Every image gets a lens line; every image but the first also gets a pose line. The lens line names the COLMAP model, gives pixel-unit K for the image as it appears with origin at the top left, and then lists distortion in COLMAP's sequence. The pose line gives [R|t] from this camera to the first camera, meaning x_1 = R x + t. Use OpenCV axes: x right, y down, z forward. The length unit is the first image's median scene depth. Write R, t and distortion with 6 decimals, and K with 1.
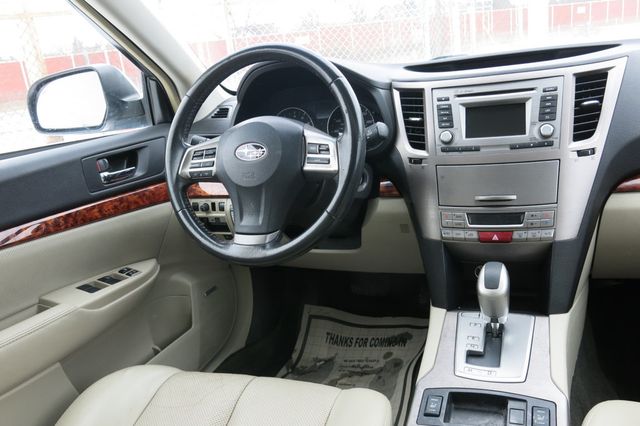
lens RADIAL K [[524.3, 0, 320.1], [0, 524.3, 213.3], [0, 0, 1]] dist [-0.016669, -0.007449]
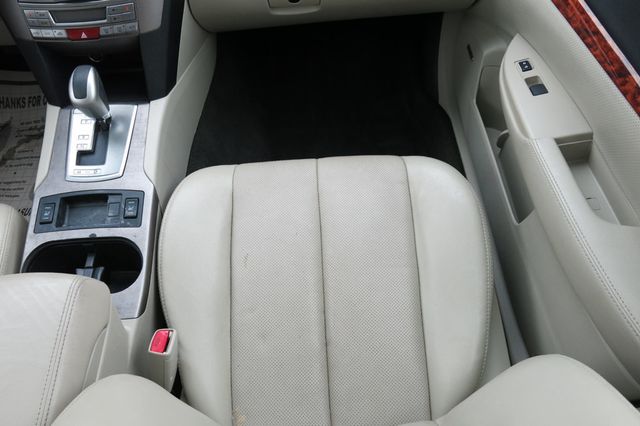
lens RADIAL K [[524.3, 0, 320.5], [0, 524.3, 213.7], [0, 0, 1]] dist [-0.016669, -0.007449]
pose [[0.906491, -0.277581, 0.318155, 0.342376], [0.033540, 0.798479, 0.601088, -0.271857], [-0.420891, -0.534210, 0.733124, -0.104806]]
